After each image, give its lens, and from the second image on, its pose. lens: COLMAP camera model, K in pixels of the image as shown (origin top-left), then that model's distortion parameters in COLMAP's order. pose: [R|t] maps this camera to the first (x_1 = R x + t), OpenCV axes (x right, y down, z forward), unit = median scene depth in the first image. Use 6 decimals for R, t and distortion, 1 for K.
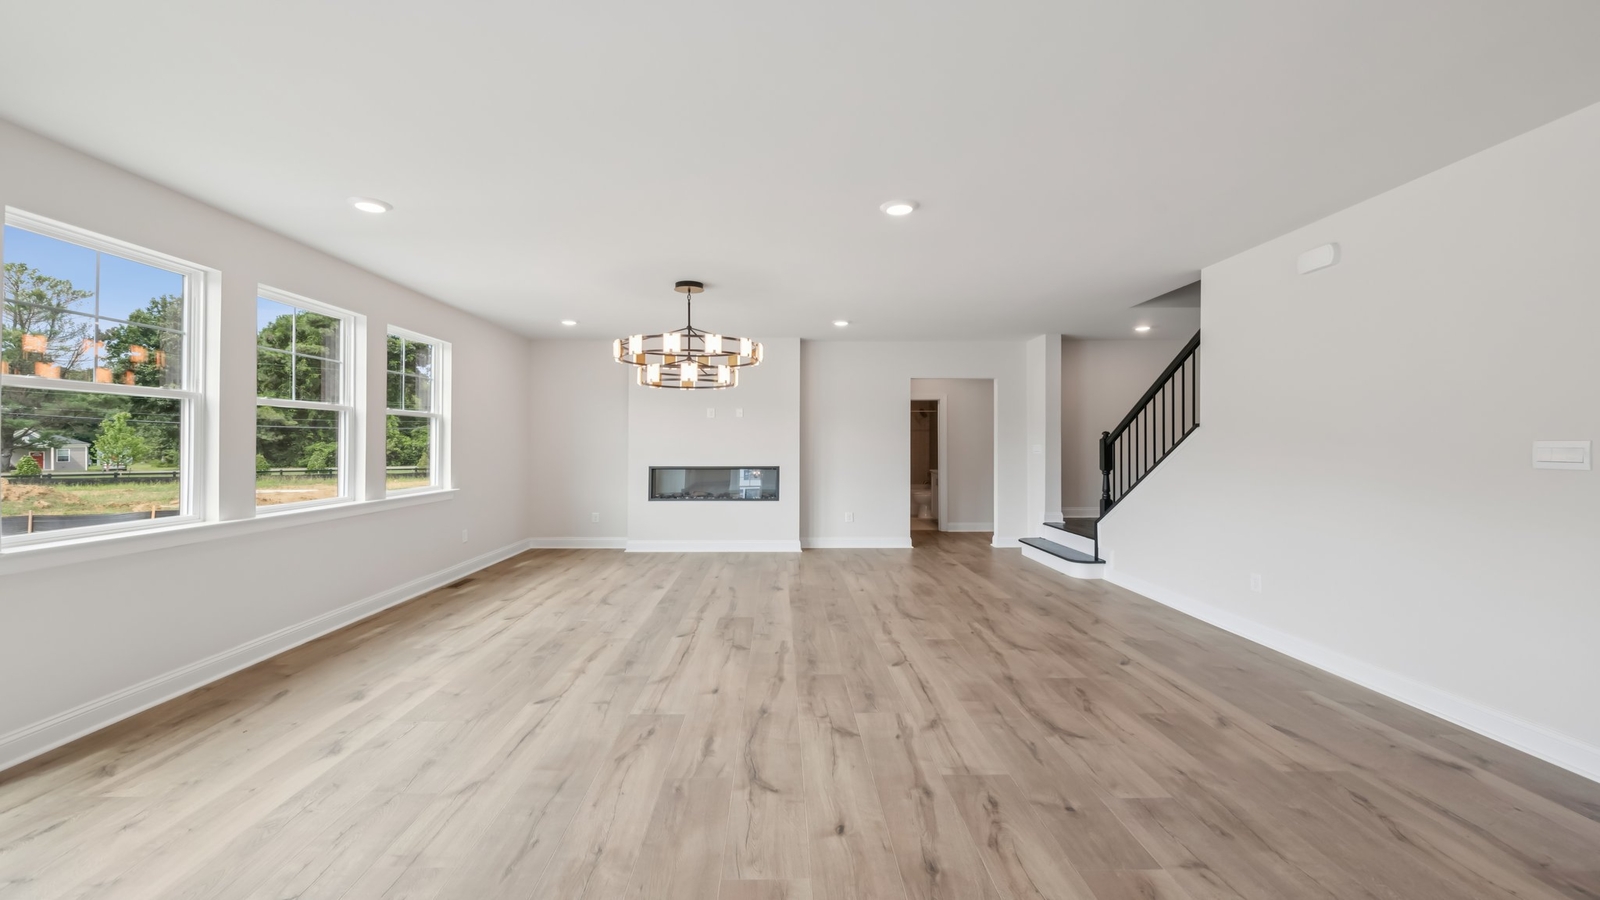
lens RADIAL K [[630.8, 0, 788.5], [0, 630.8, 445.0], [0, 0, 1]] dist [0.005679, -0.000251]
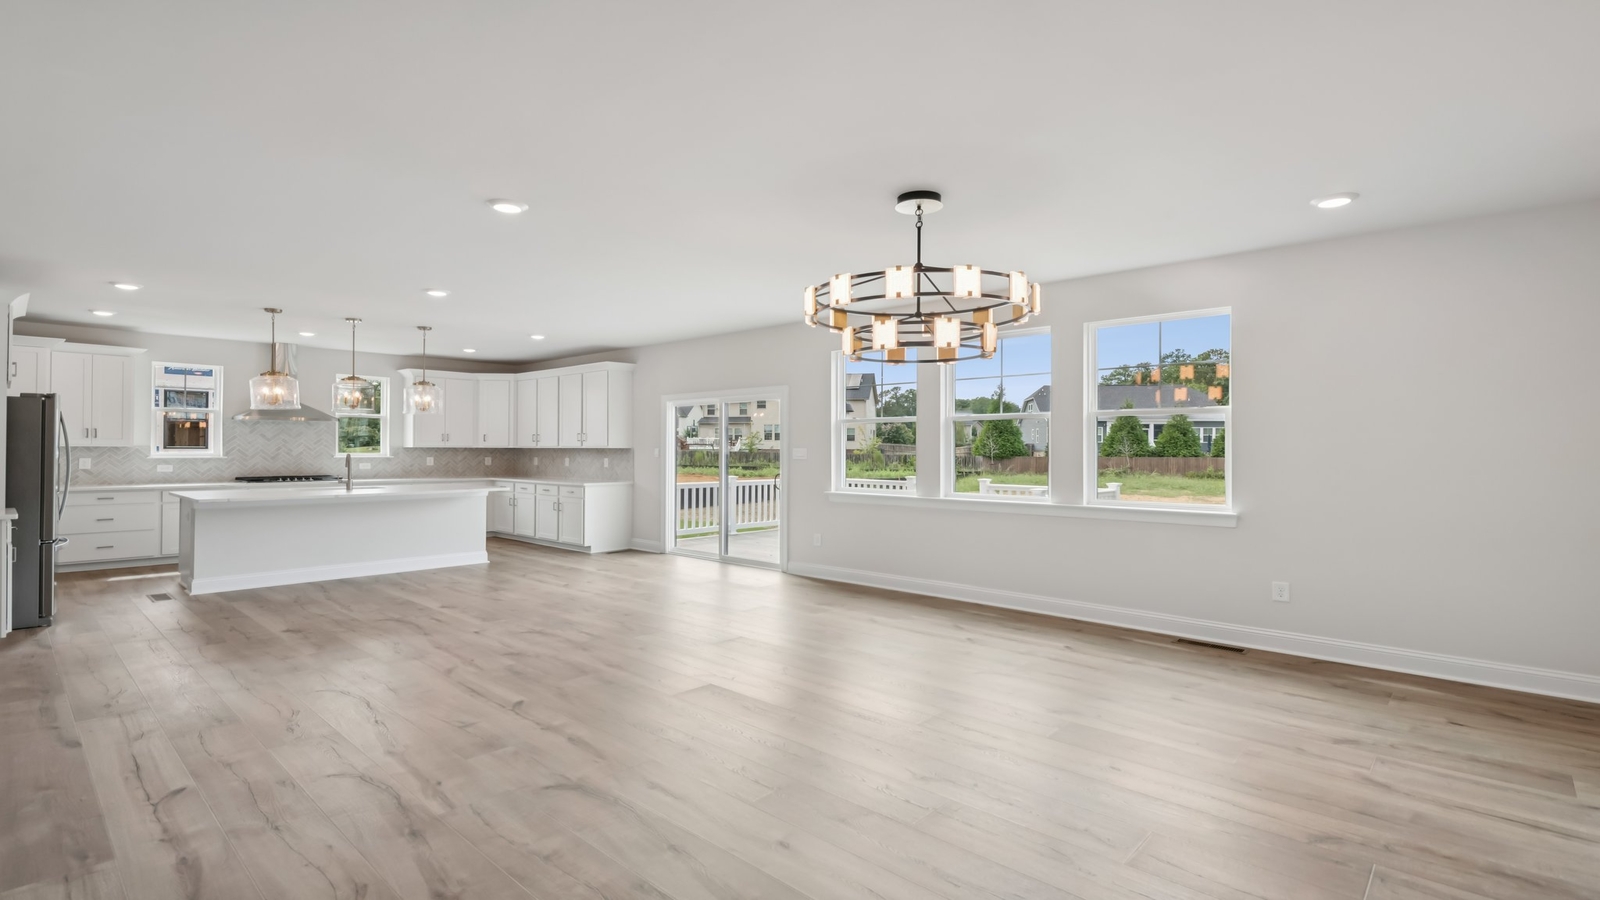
lens RADIAL K [[747.7, 0, 800.0], [0, 747.7, 450.0], [0, 0, 1]] dist [0.000394, 0.000061]
pose [[-0.688424, 0.000963, -0.725308, 0.523880], [-0.002739, 0.999989, 0.003926, -0.002493], [0.725304, 0.004689, -0.688413, 1.601695]]
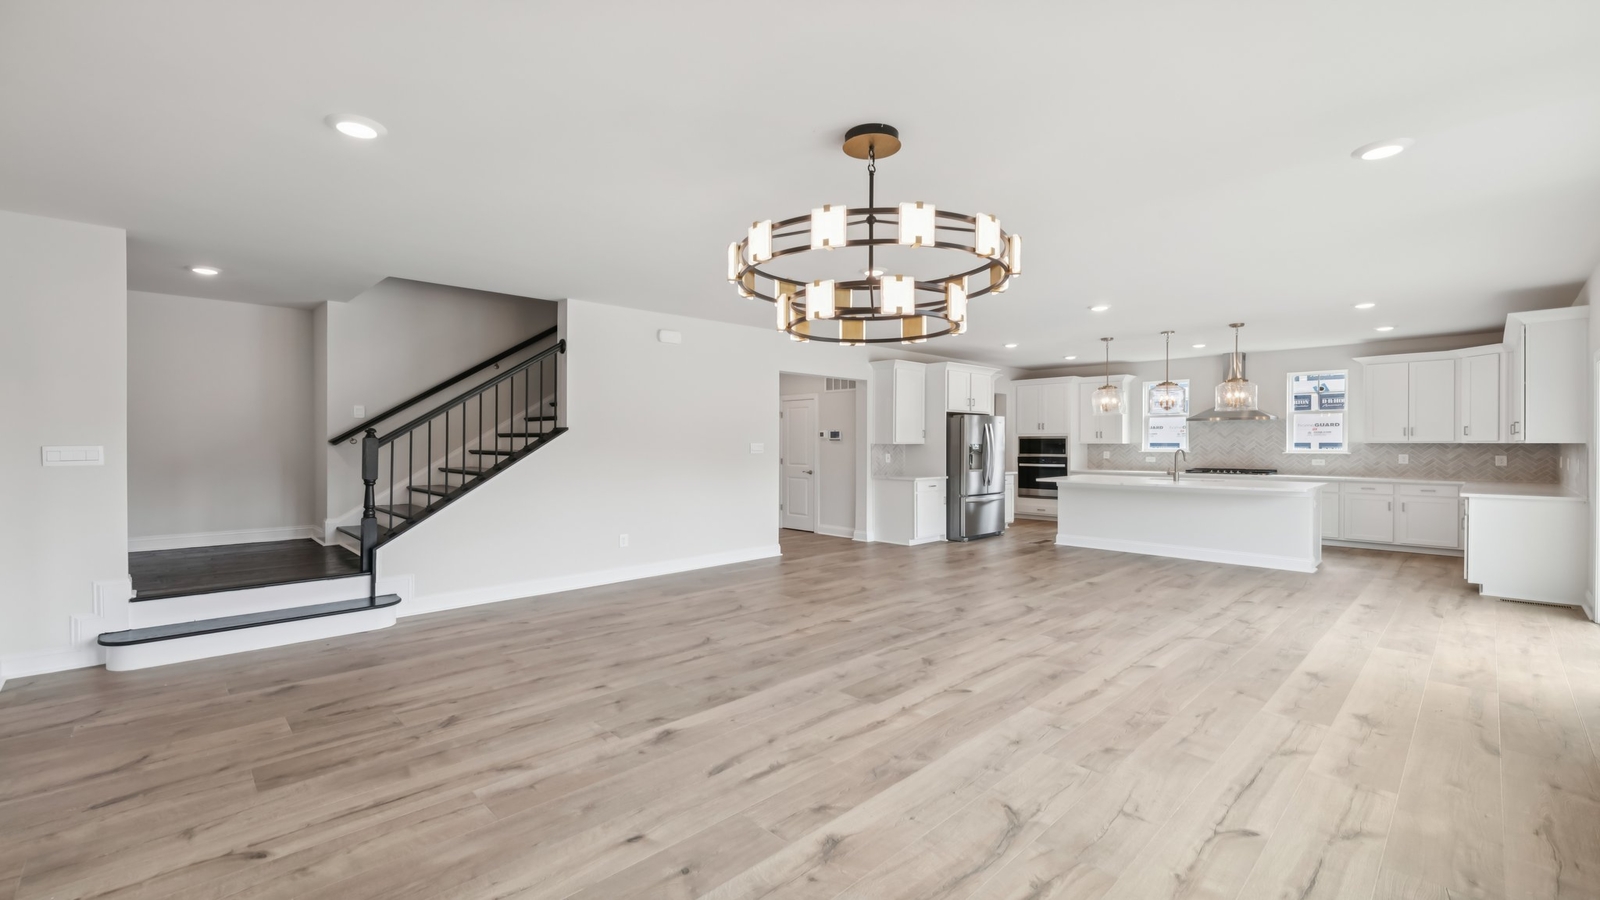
lens RADIAL K [[656.8, 0, 800.0], [0, 656.8, 450.0], [0, 0, 1]] dist [-0.001684, -0.000735]
pose [[-0.679799, -0.004330, 0.733385, -0.575365], [0.002820, 0.999960, 0.008518, 0.000336], [-0.733393, 0.007858, -0.679760, 1.570287]]
